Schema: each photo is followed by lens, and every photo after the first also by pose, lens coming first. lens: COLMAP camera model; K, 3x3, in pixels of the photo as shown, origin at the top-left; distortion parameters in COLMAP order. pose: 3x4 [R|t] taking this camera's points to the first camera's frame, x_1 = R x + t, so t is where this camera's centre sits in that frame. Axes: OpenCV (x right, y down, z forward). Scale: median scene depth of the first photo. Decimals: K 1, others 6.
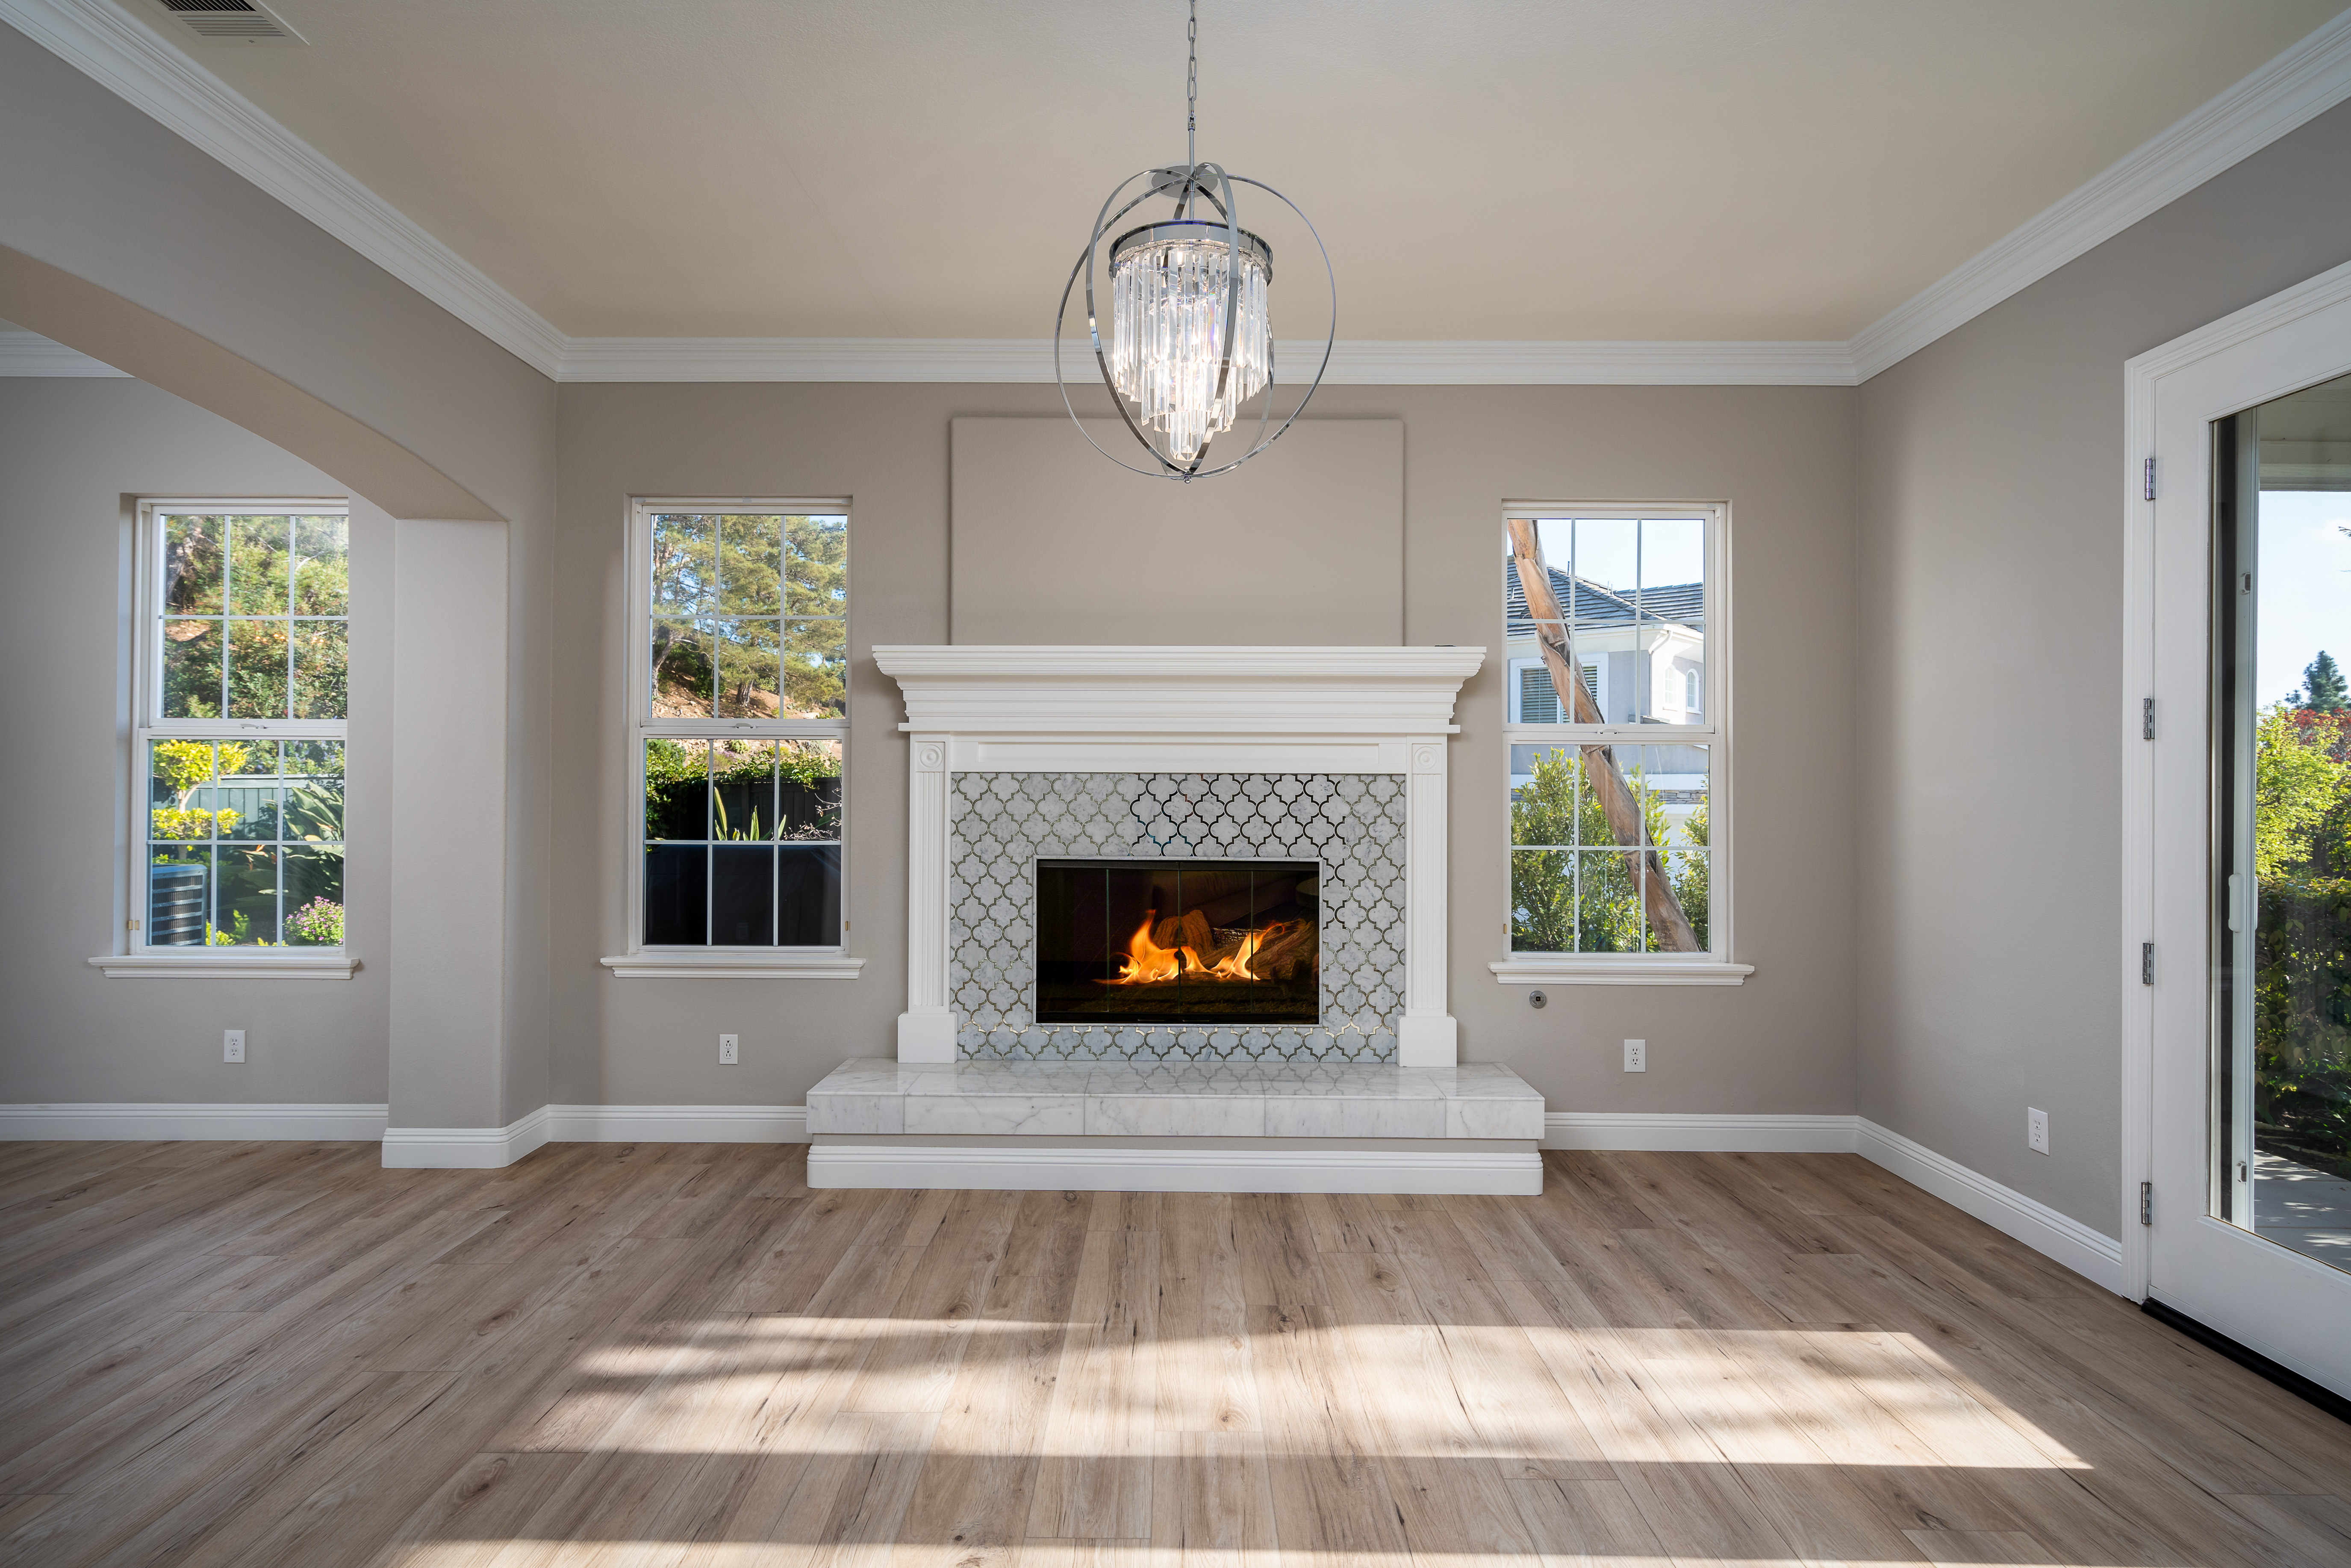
lens RADIAL K [[1225.2, 0, 1188.9], [0, 1225.2, 786.0], [0, 0, 1]] dist [0.001248, 0.000013]
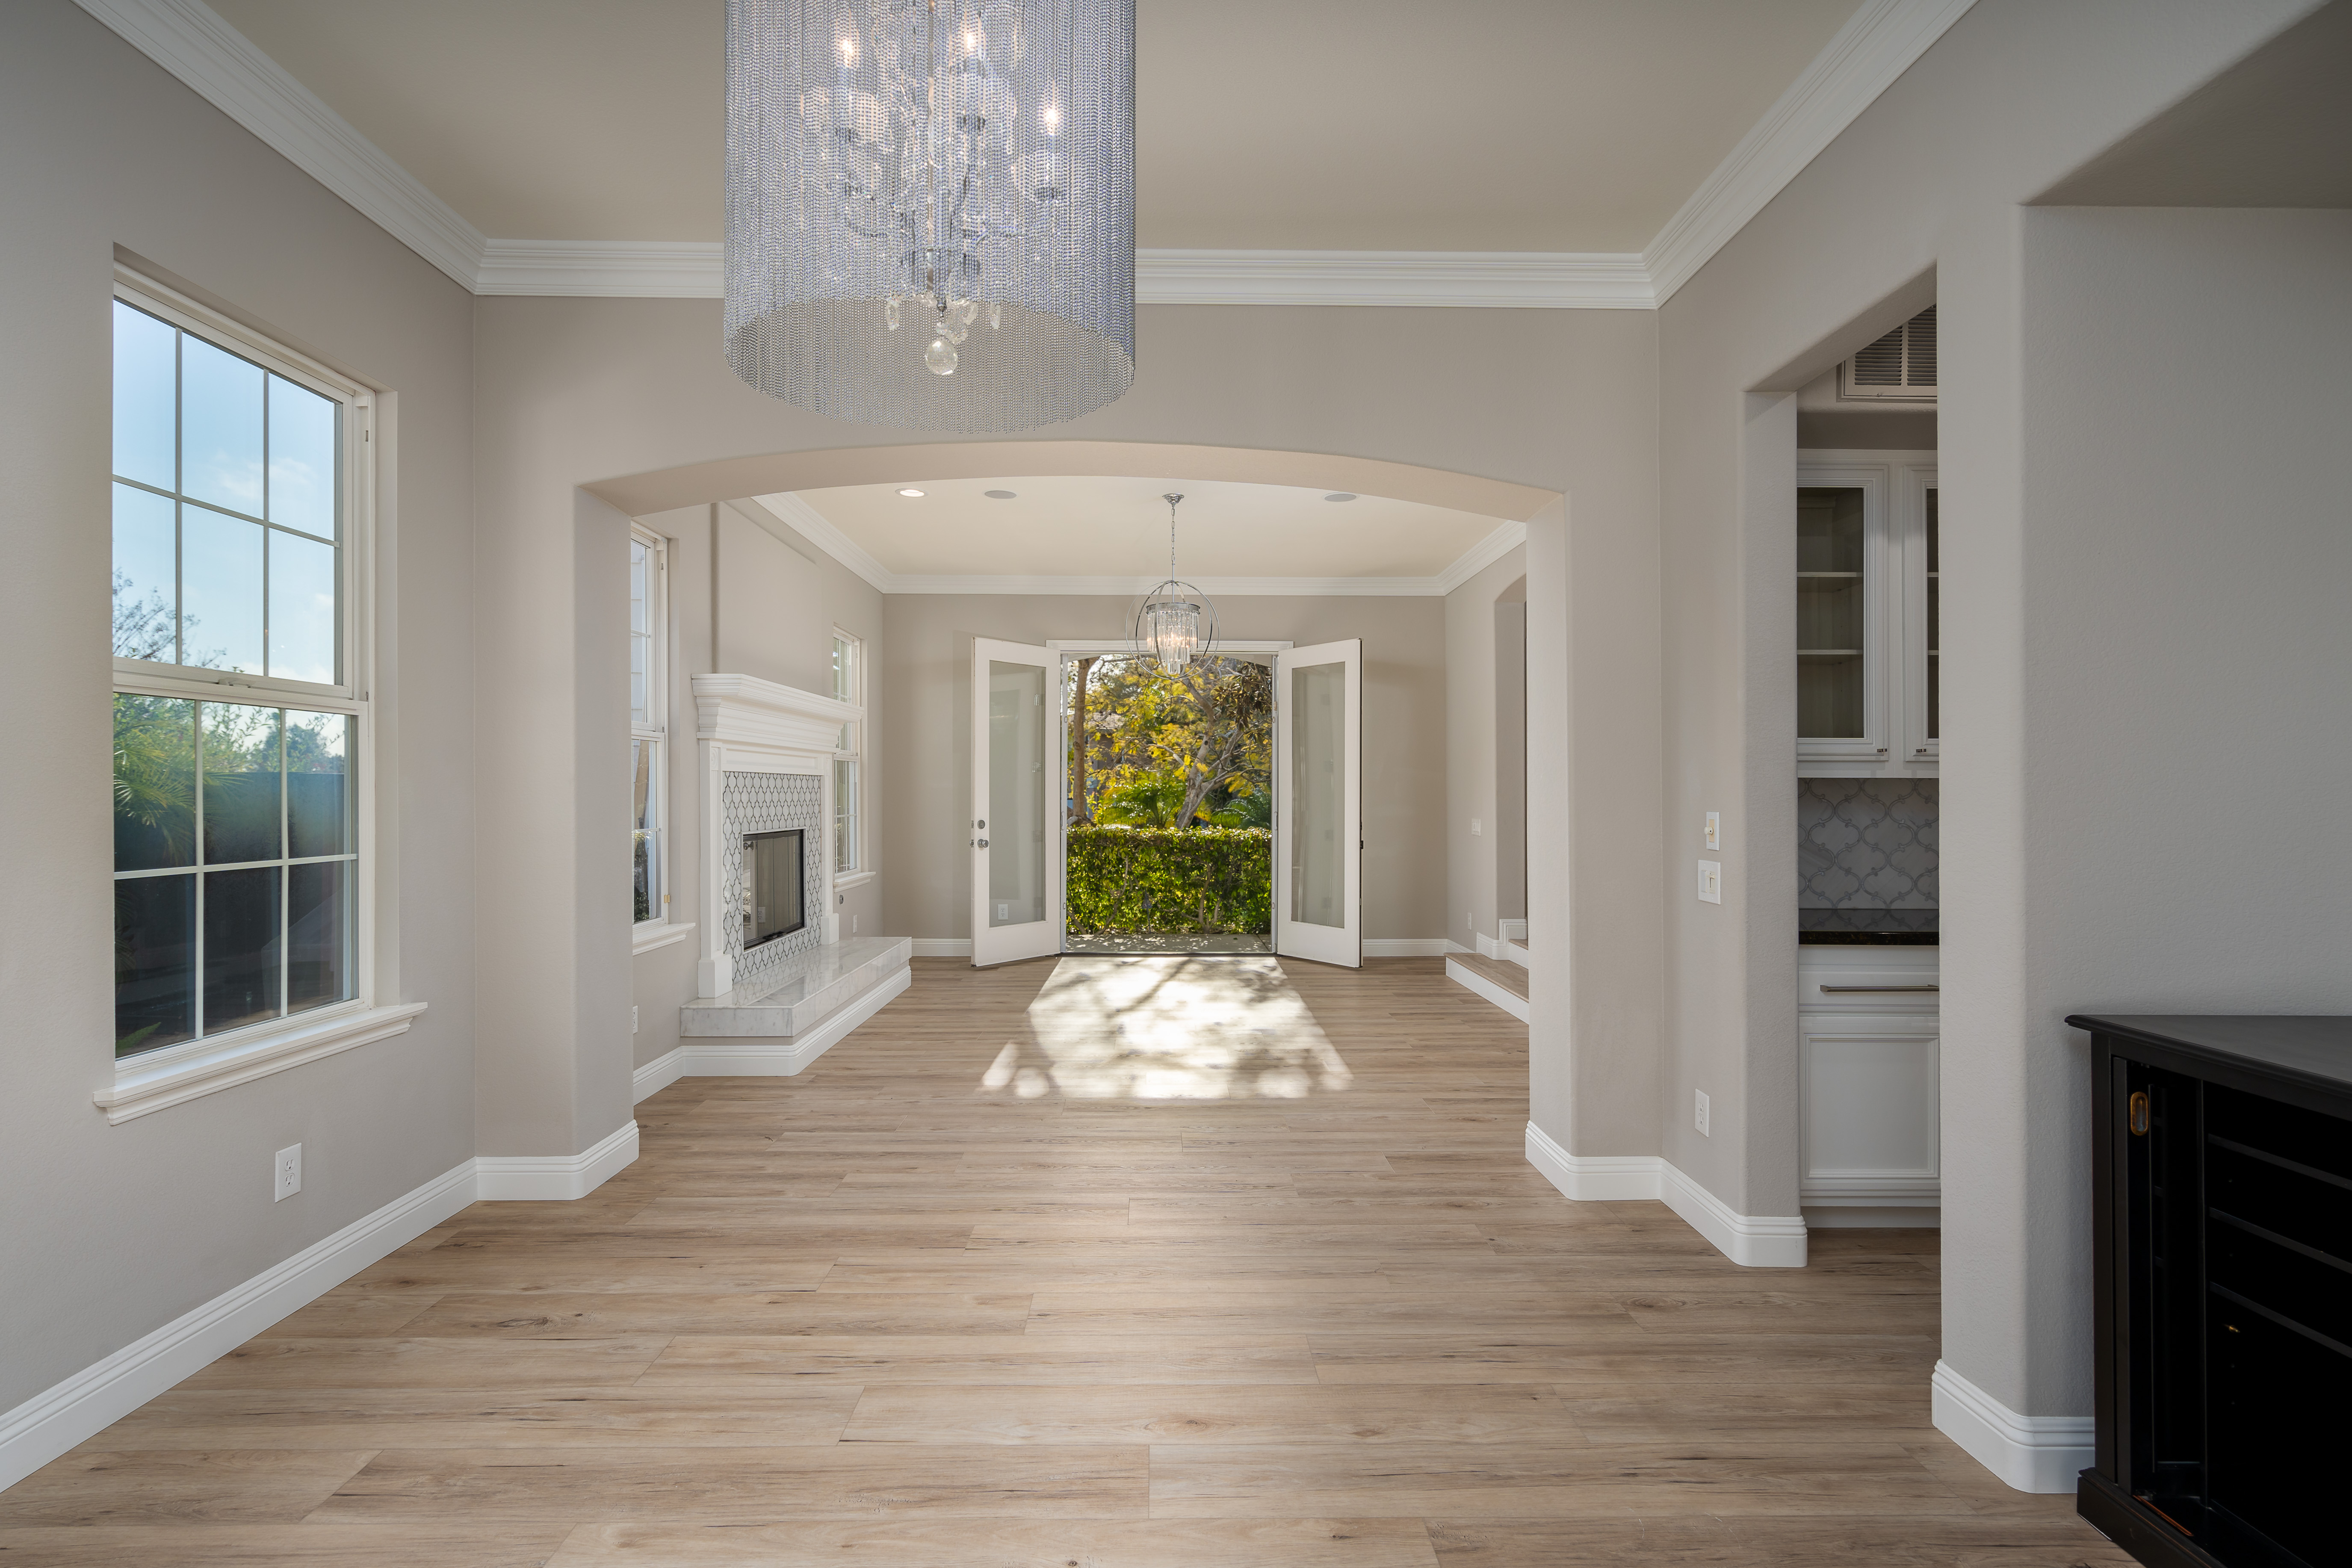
lens RADIAL K [[1071.2, 0, 1200.2], [0, 1071.2, 789.2], [0, 0, 1]] dist [0.001221, 0.000136]
pose [[-0.023694, -0.005076, 0.999706, -1.358063], [-0.002717, 0.999984, 0.005013, -0.000159], [-0.999716, -0.002597, -0.023708, 0.512927]]
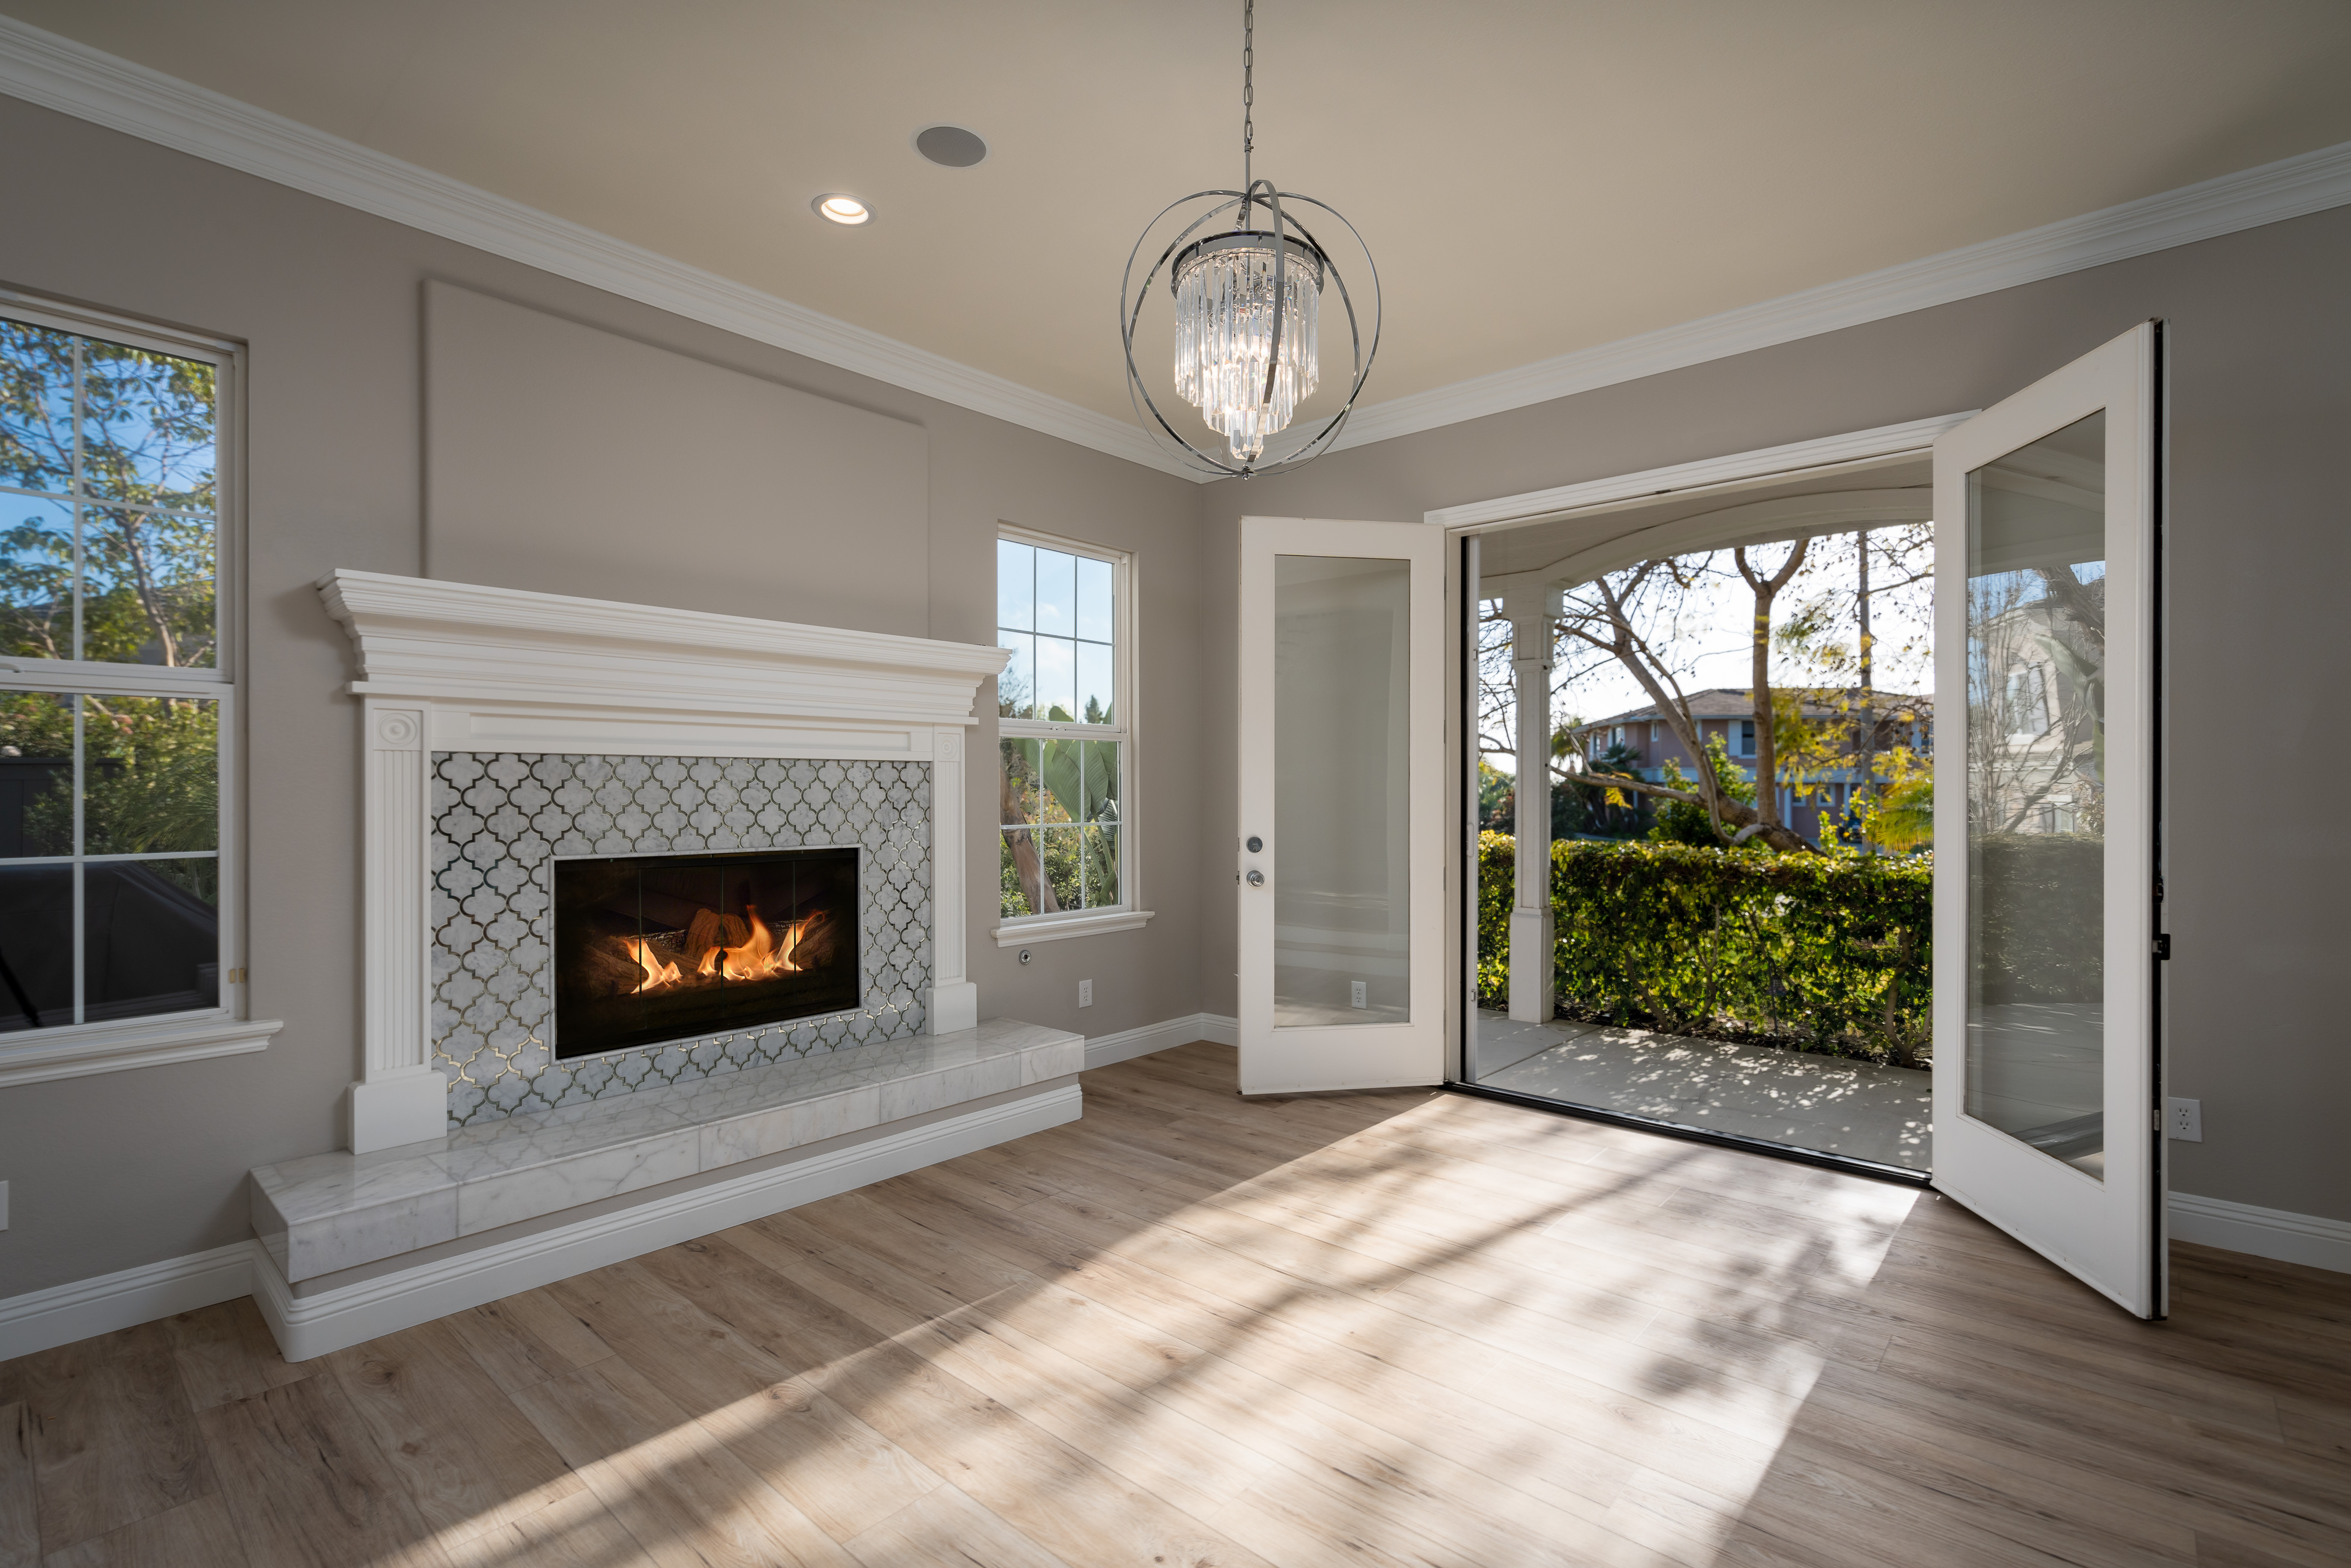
lens RADIAL K [[1070.8, 0, 1199.7], [0, 1070.8, 789.2], [0, 0, 1]] dist [0.001221, 0.000136]
pose [[0.659055, -0.007033, 0.752062, -0.377073], [0.002721, 0.999972, 0.006967, 0.008629], [-0.752090, -0.002545, 0.659055, 0.212149]]
